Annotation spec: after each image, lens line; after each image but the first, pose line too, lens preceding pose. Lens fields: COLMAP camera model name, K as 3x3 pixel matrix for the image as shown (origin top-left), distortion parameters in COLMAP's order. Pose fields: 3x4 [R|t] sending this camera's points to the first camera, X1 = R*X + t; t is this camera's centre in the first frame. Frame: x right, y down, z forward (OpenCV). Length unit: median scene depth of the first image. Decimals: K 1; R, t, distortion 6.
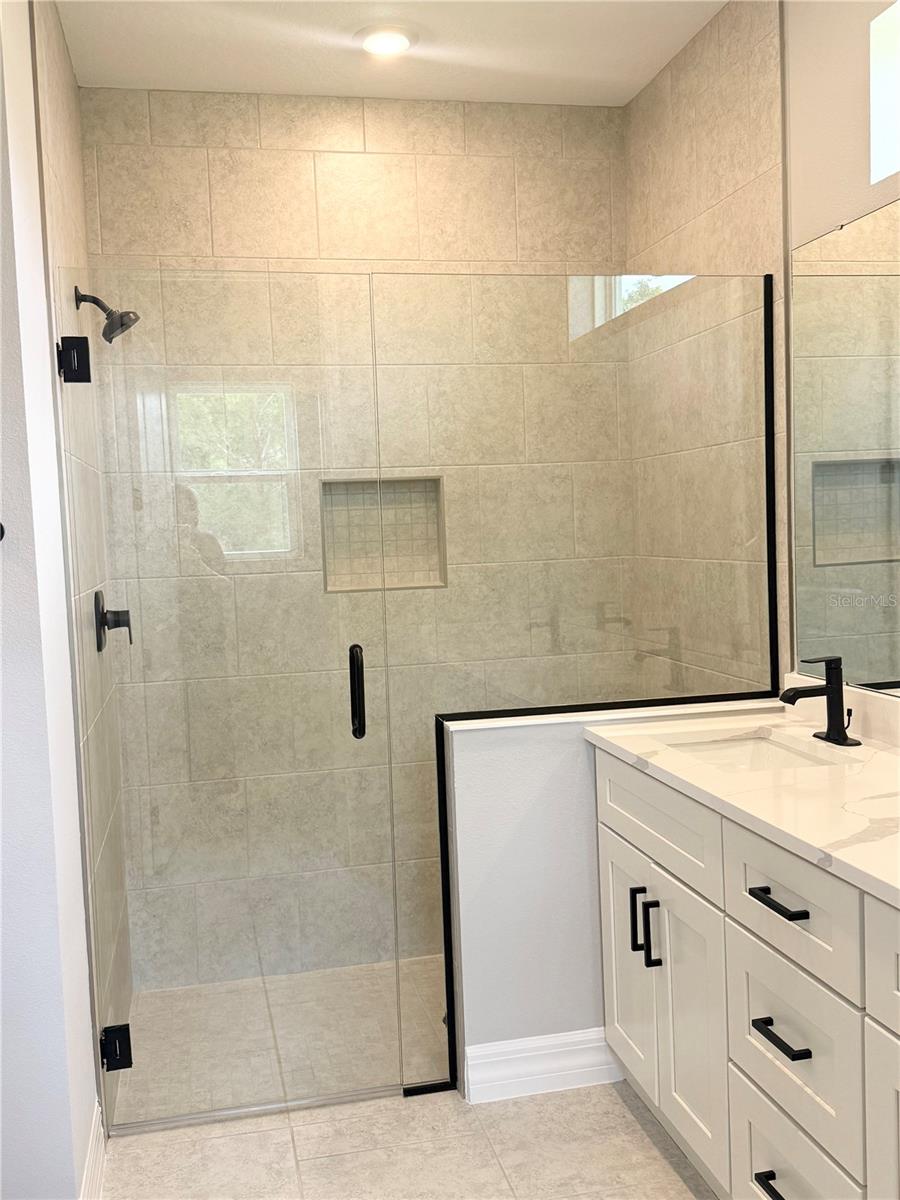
lens RADIAL K [[1161.3, 0, 450.0], [0, 1161.3, 600.0], [0, 0, 1]] dist [0.191346, -0.470516]
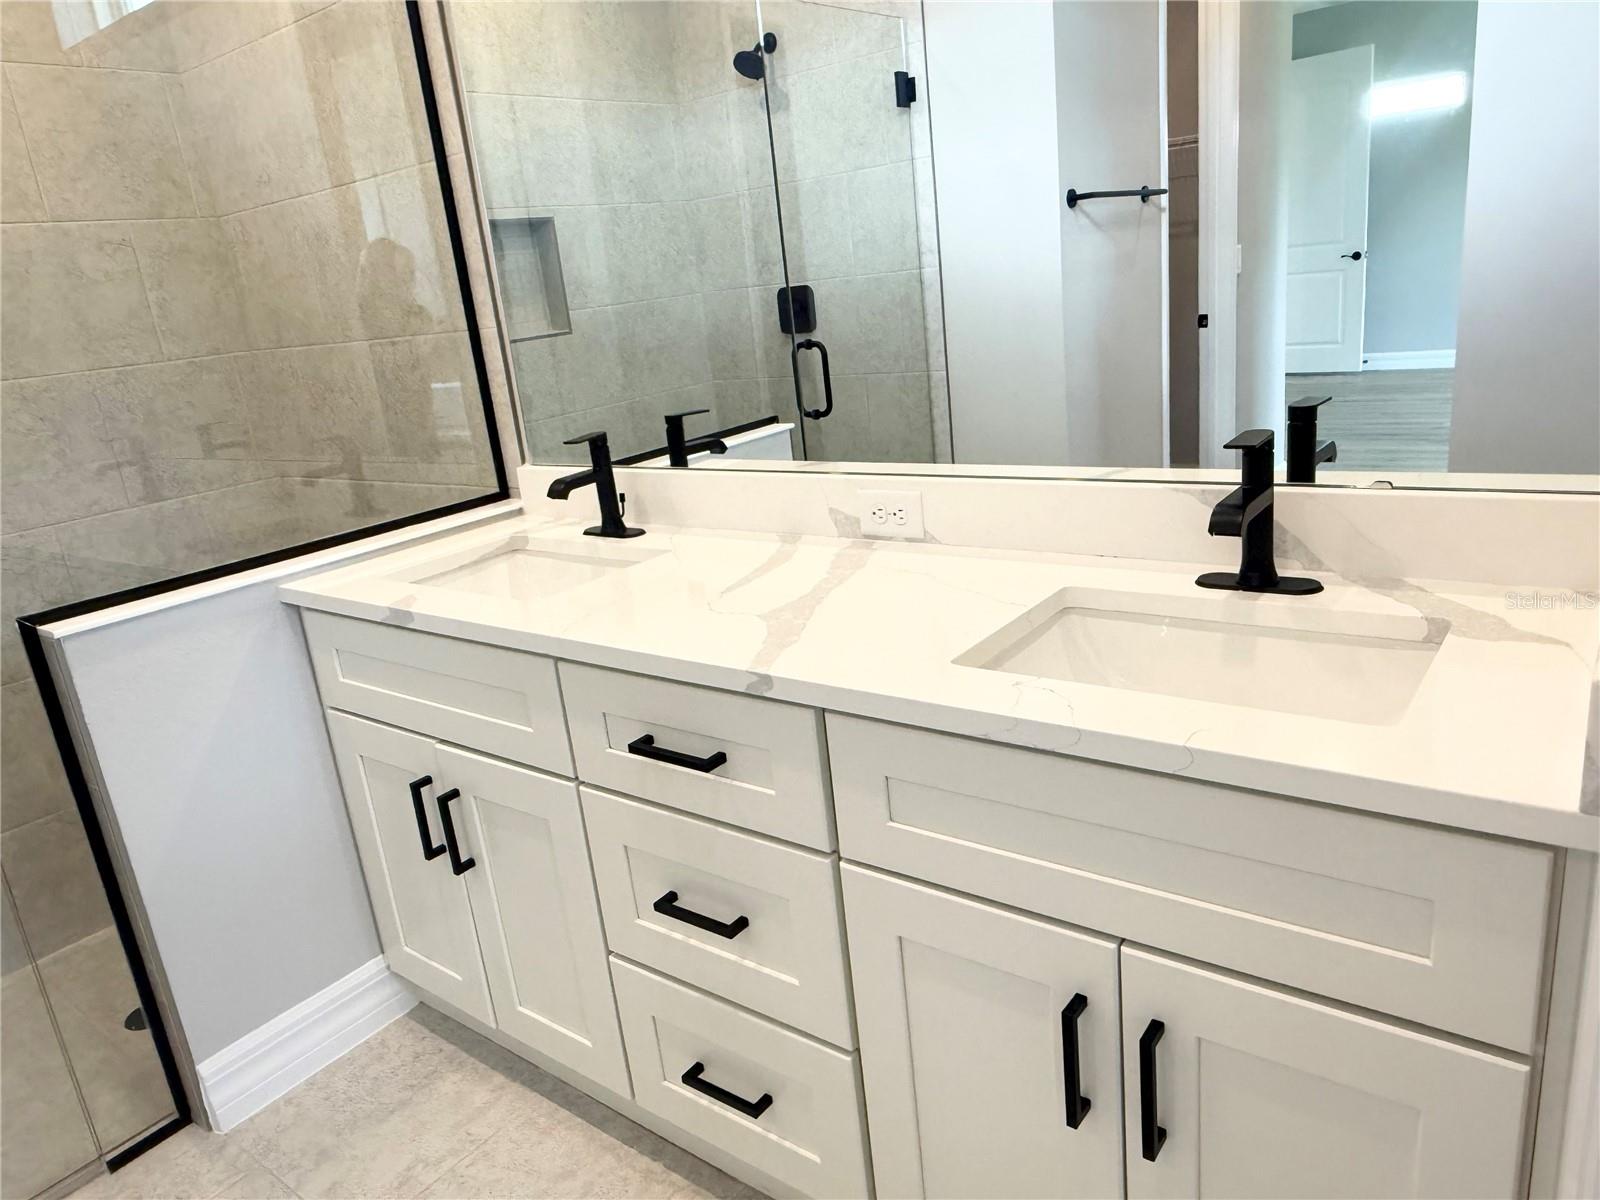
lens RADIAL K [[1080.5, 0, 797.1], [0, 1080.5, 602.7], [0, 0, 1]] dist [0.001753, 0.000092]
pose [[0.763857, -0.224082, 0.605235, -0.040886], [0.119683, 0.970705, 0.208344, 0.021736], [-0.634191, -0.086709, 0.768299, 0.309422]]
